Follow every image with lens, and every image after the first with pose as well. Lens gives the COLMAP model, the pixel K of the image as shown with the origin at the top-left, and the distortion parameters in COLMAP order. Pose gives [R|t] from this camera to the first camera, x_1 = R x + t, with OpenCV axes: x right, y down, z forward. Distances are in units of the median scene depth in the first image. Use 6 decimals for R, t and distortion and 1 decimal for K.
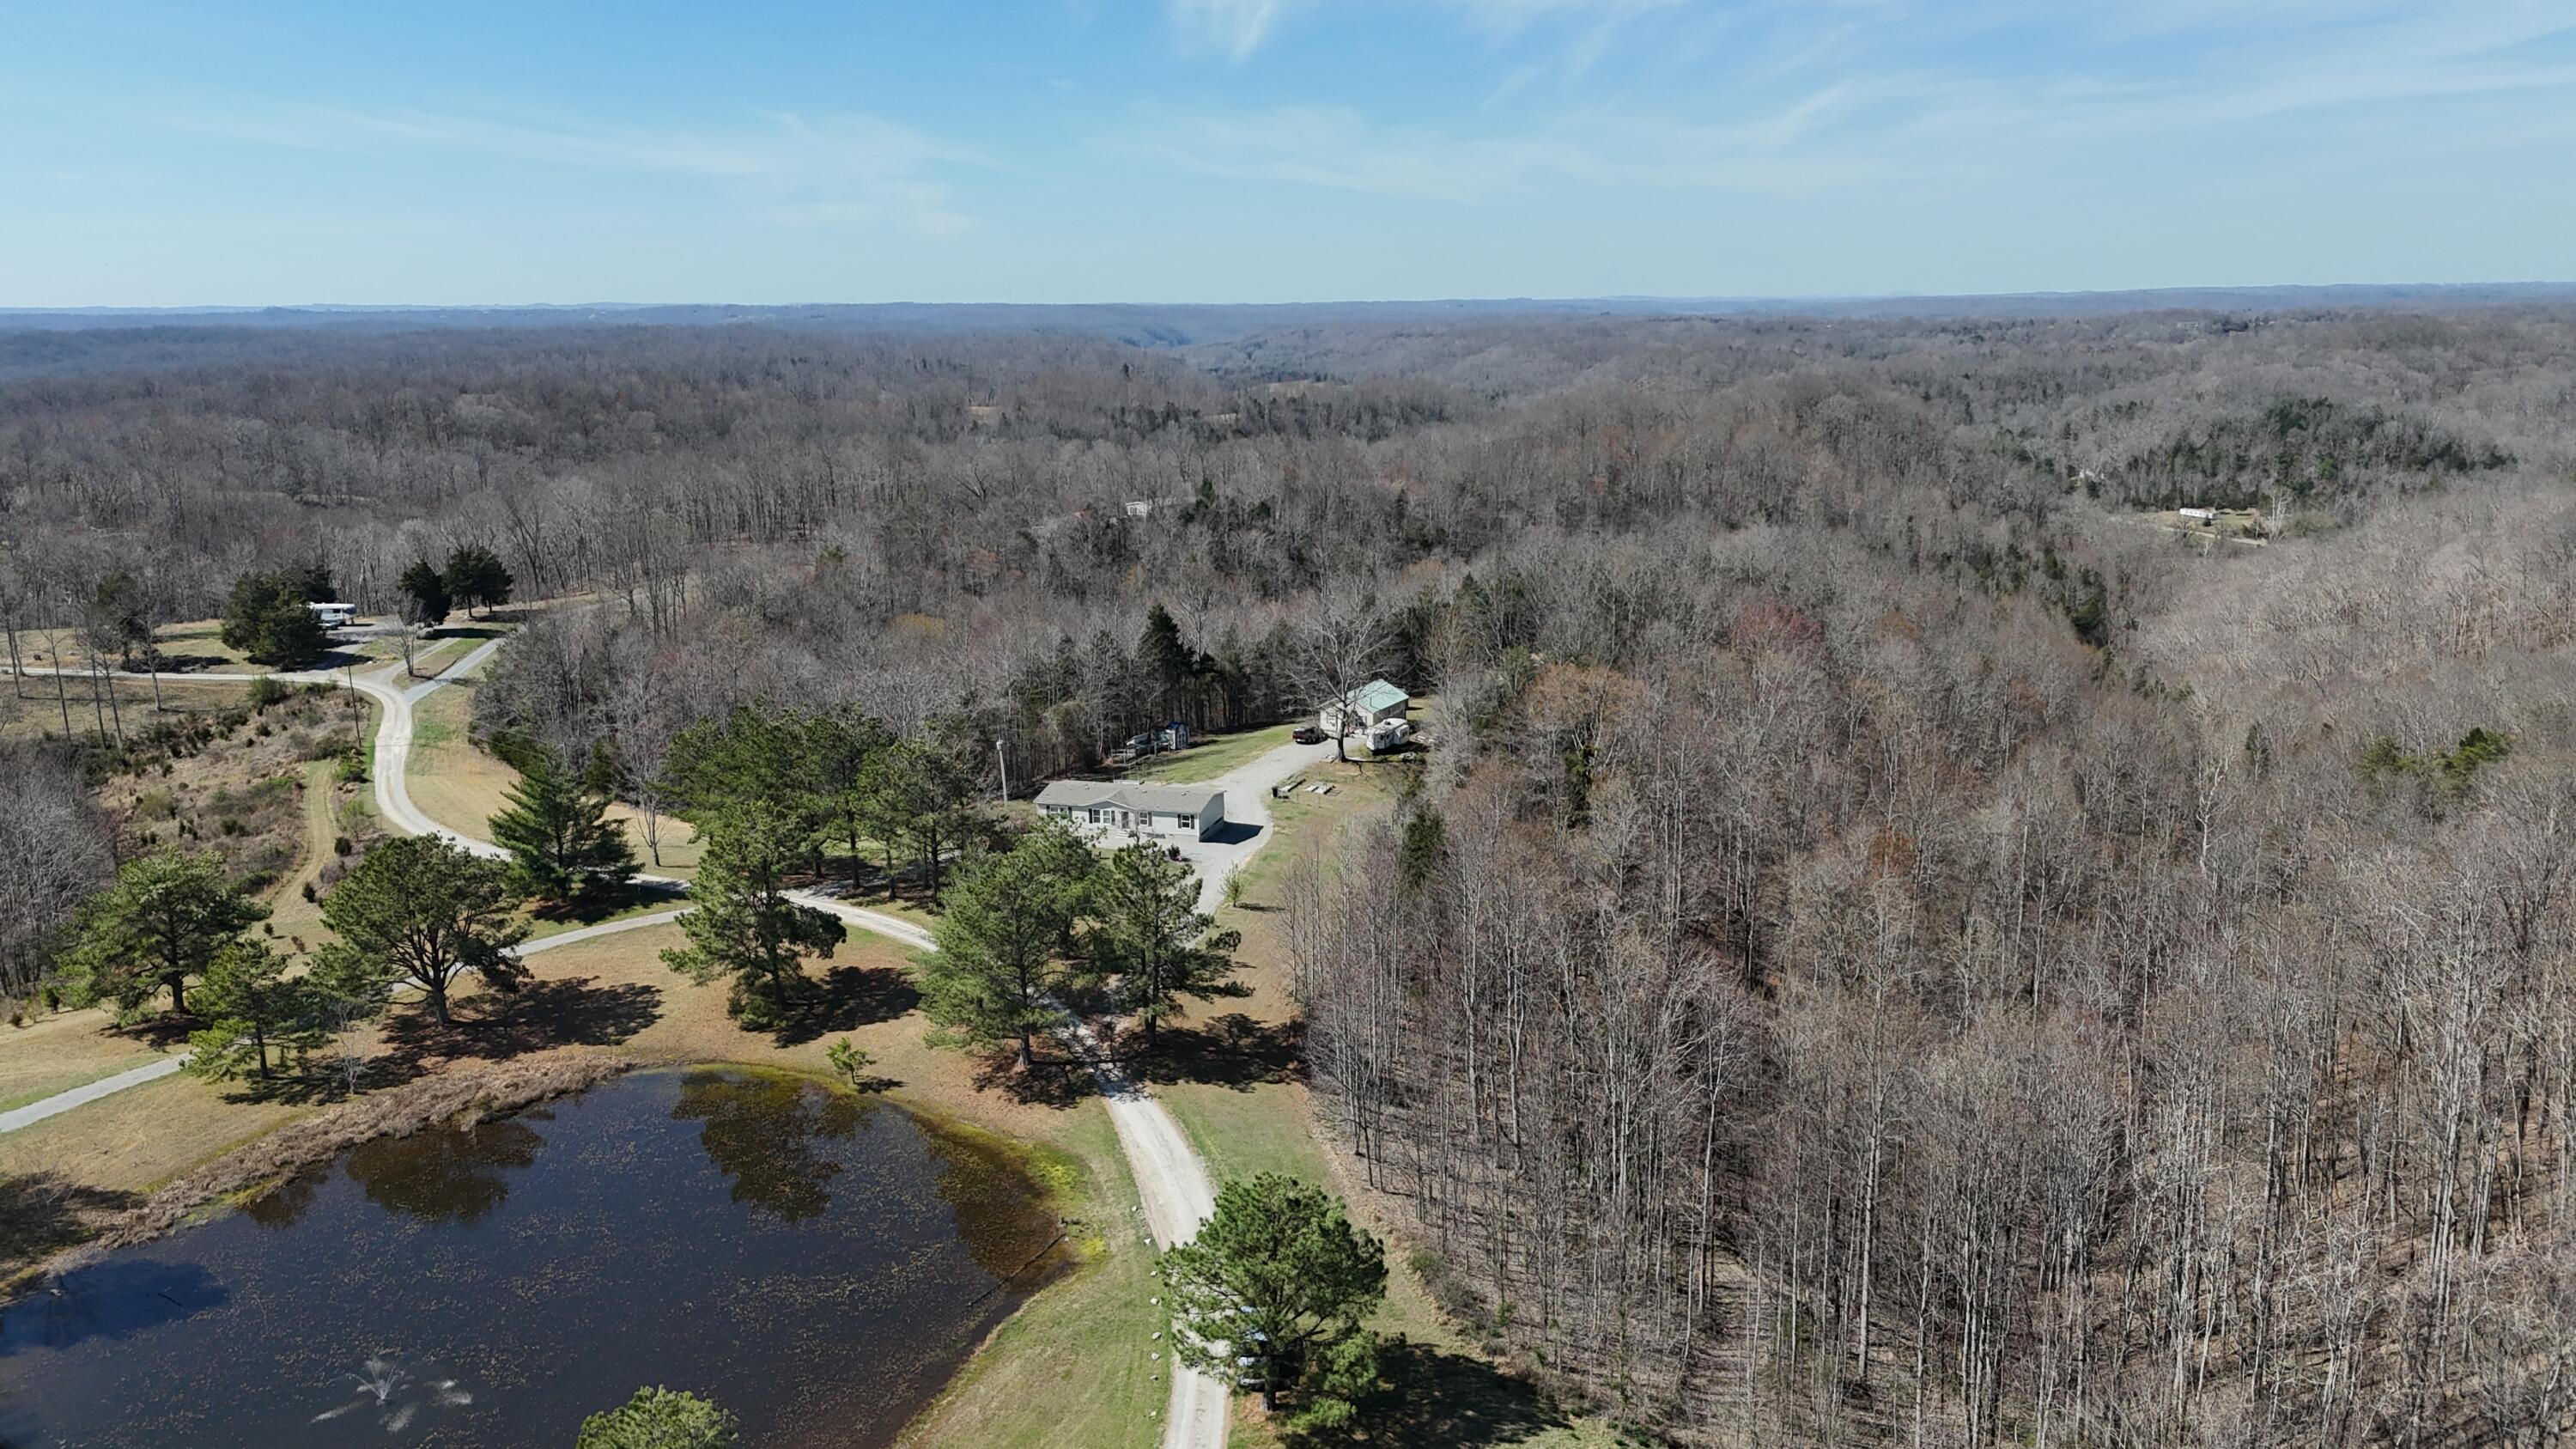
lens RADIAL K [[1872.2, 0, 1305.2], [0, 1872.2, 751.6], [0, 0, 1]] dist [0.058274, -0.048052]
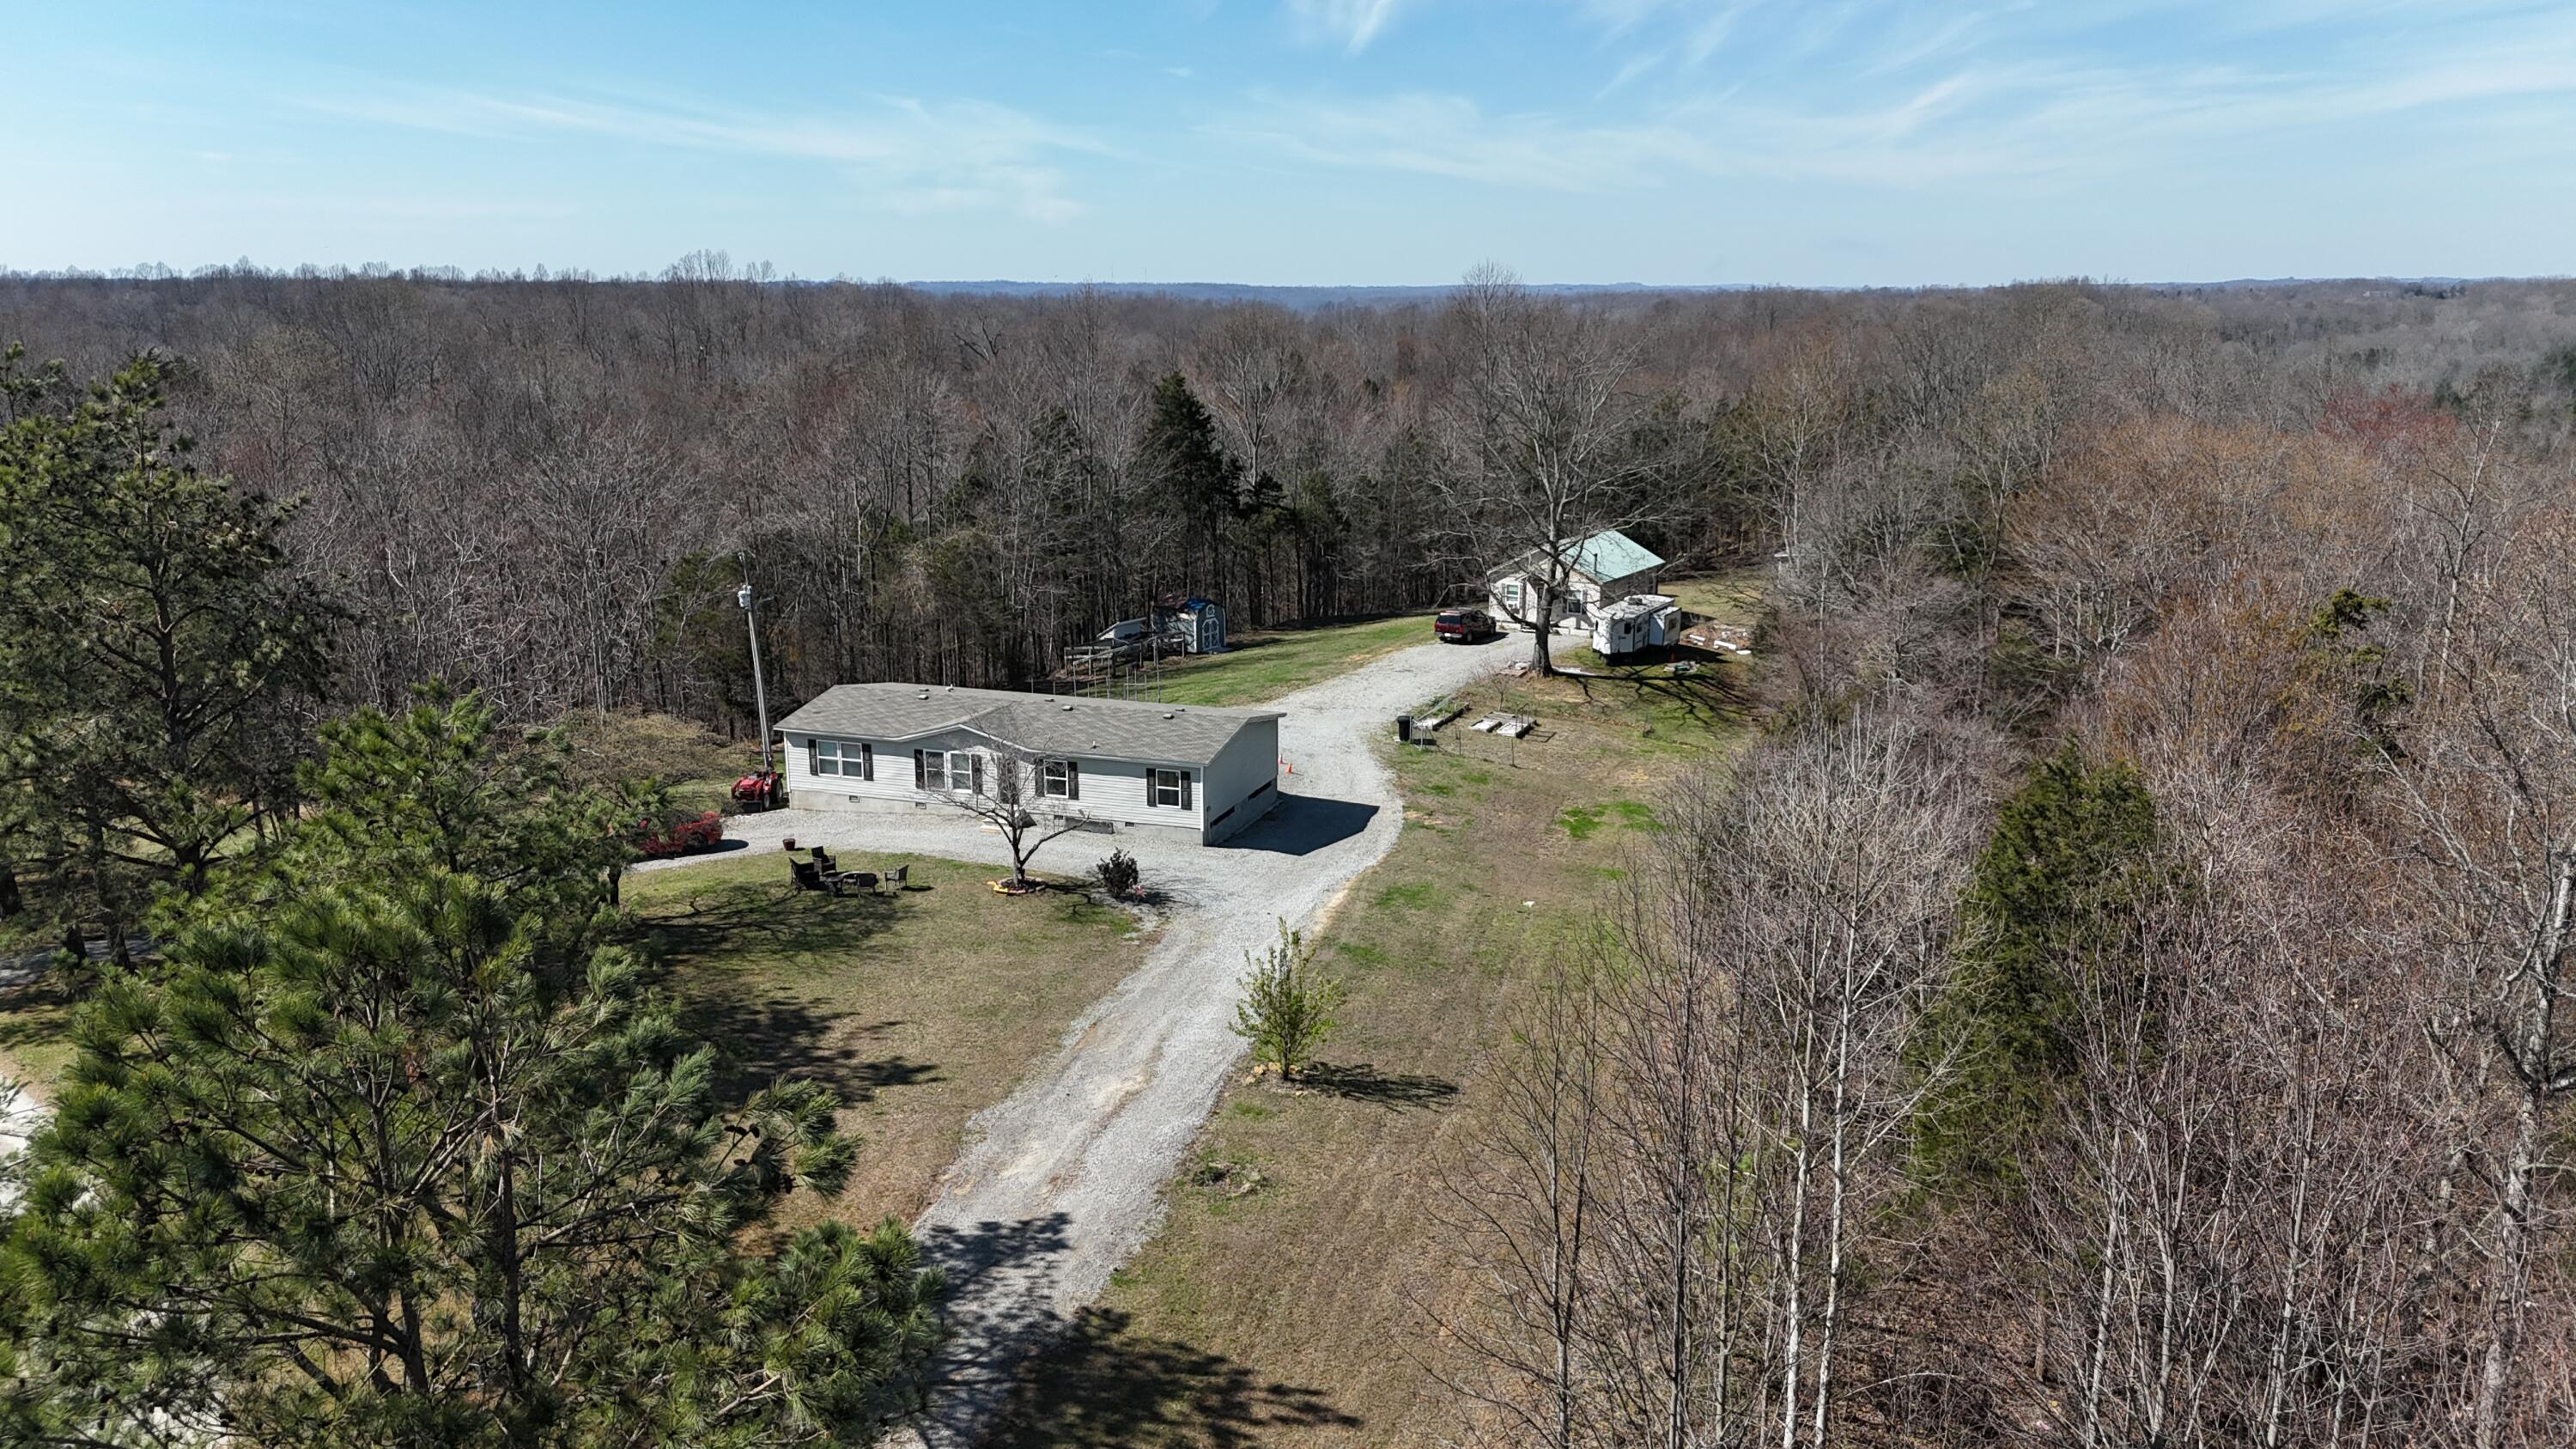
lens RADIAL K [[1872.2, 0, 1284.0], [0, 1872.2, 734.8], [0, 0, 1]] dist [0.058274, -0.048052]
pose [[0.997805, 0.020522, -0.062960, -0.013925], [-0.020696, 0.999784, -0.002107, 0.020540], [0.062904, 0.003405, 0.998014, 0.483185]]
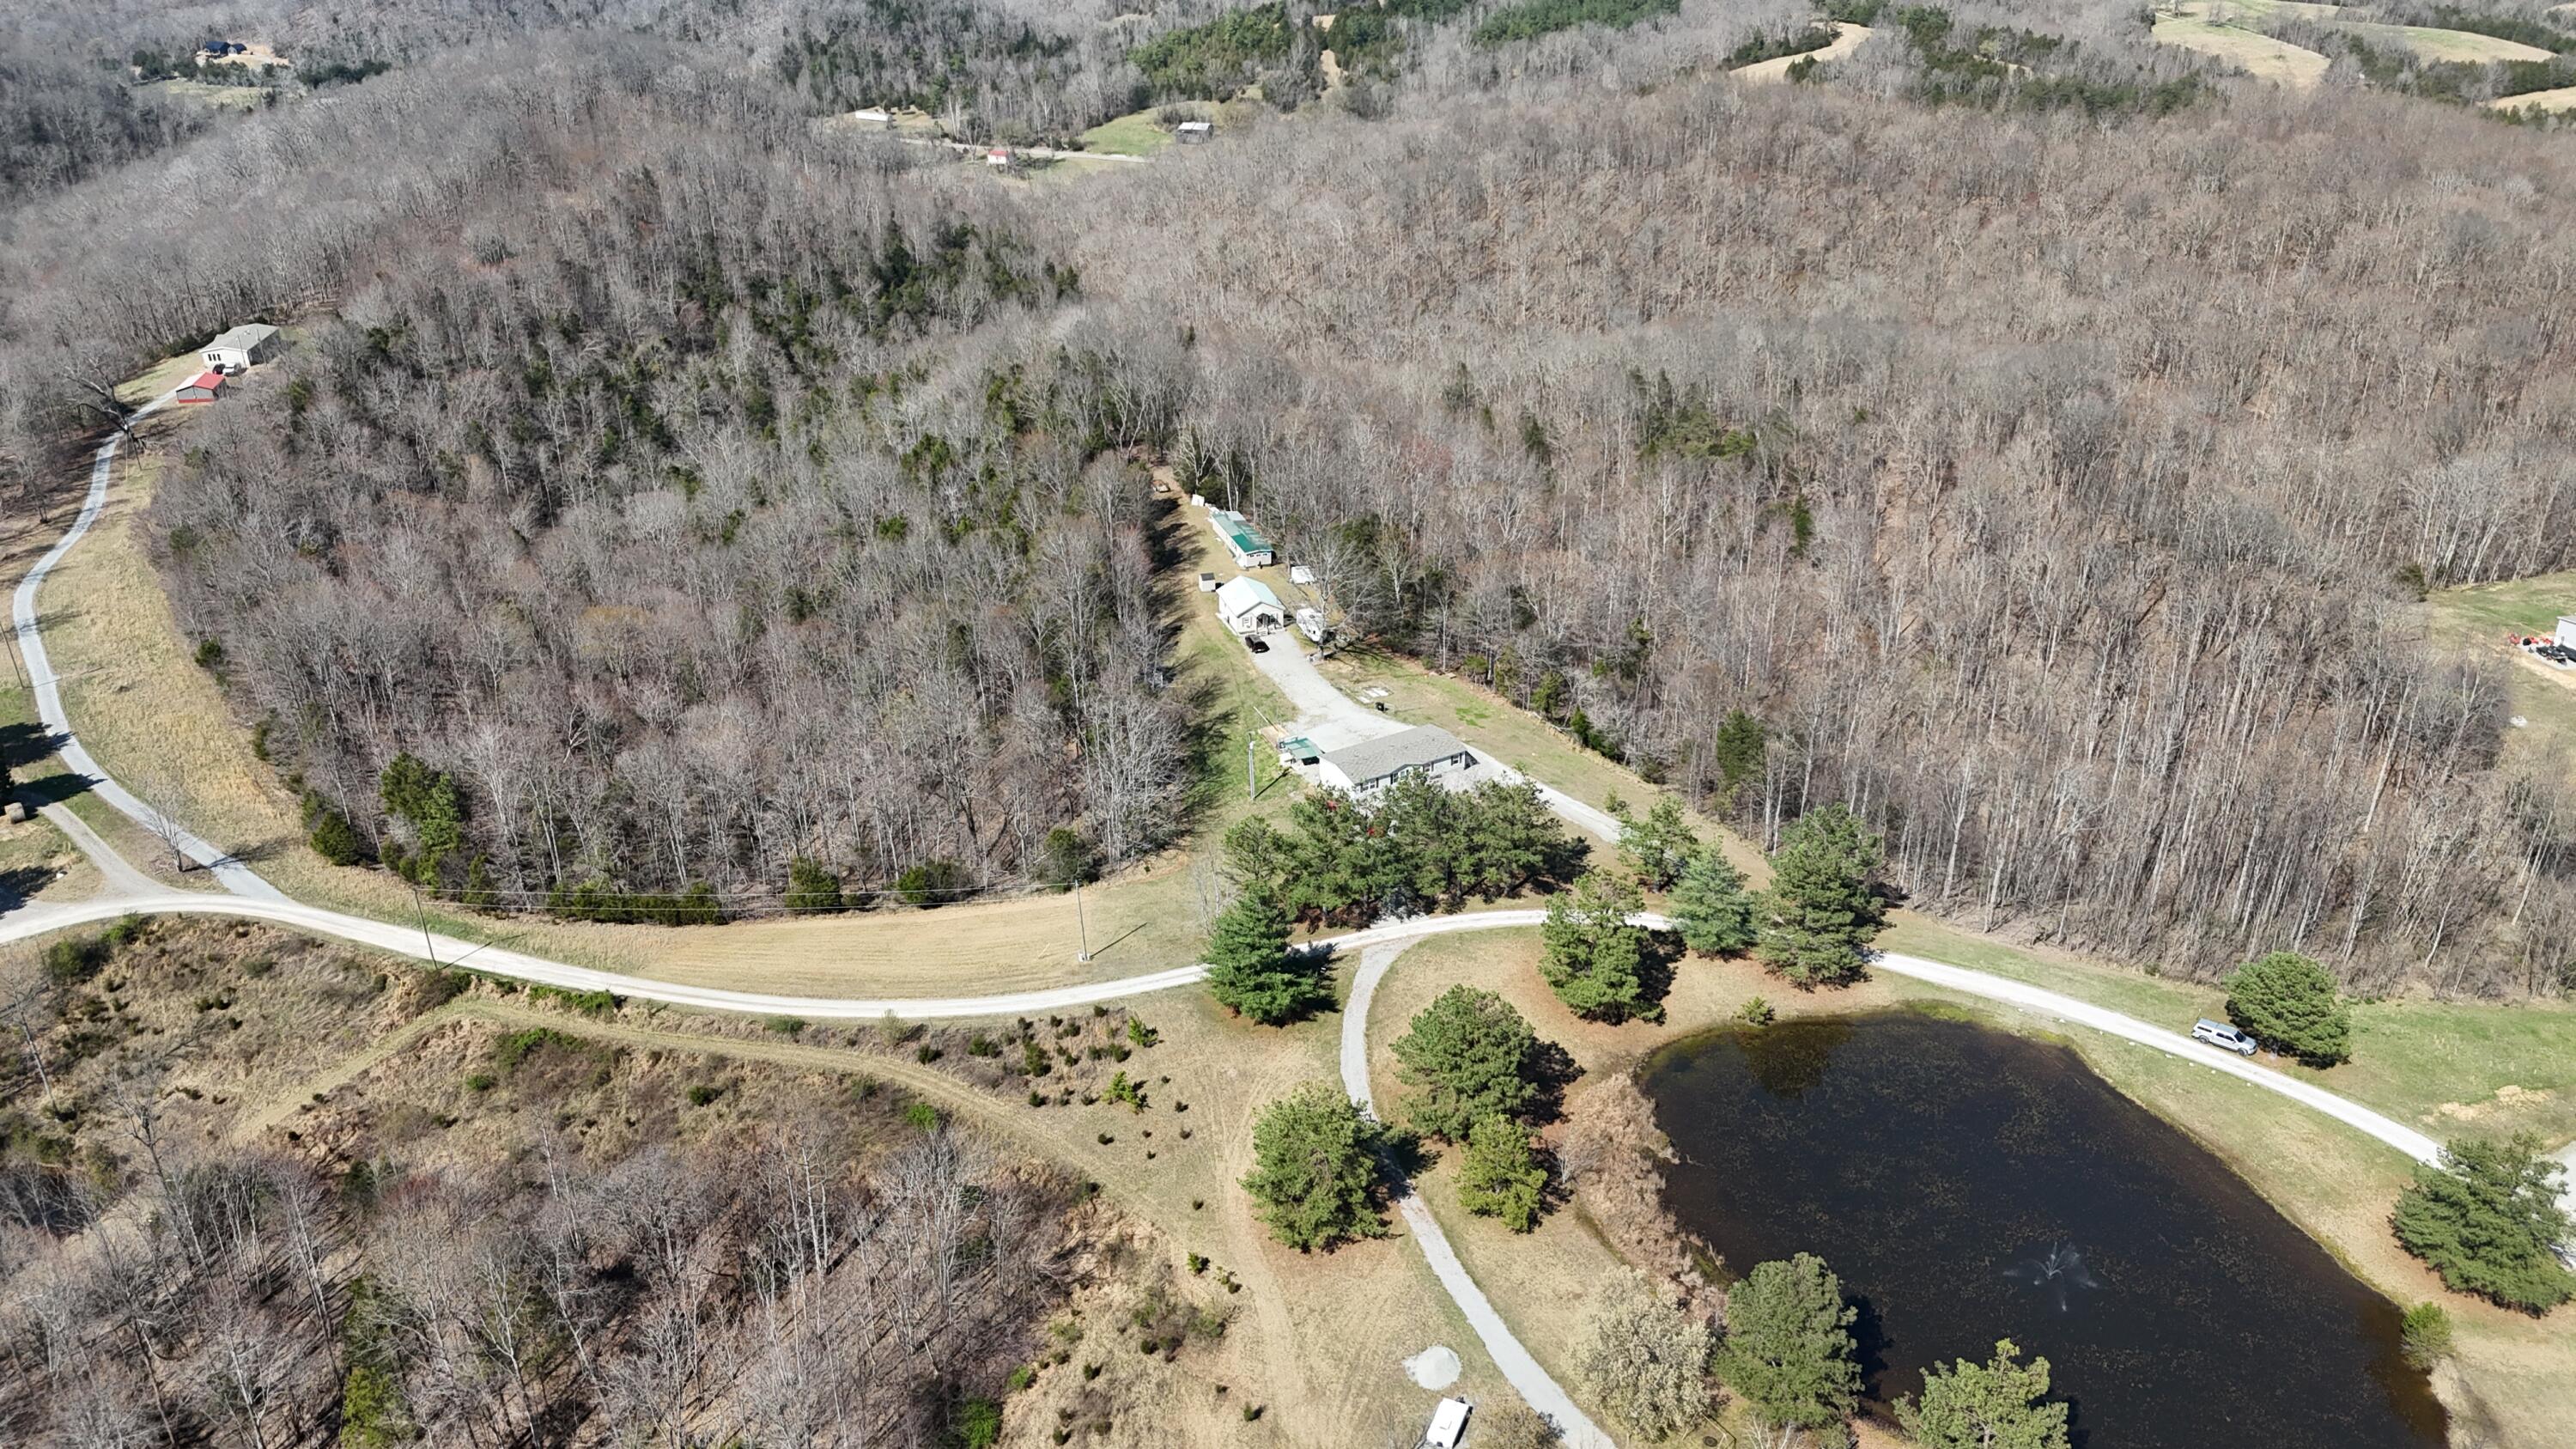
lens RADIAL K [[1872.2, 0, 1286.8], [0, 1872.2, 711.1], [0, 0, 1]] dist [0.058274, -0.048052]
pose [[0.686367, -0.316640, 0.654706, -0.753883], [0.162784, 0.944290, 0.286038, -0.294354], [-0.708803, -0.089751, 0.699673, 0.129958]]
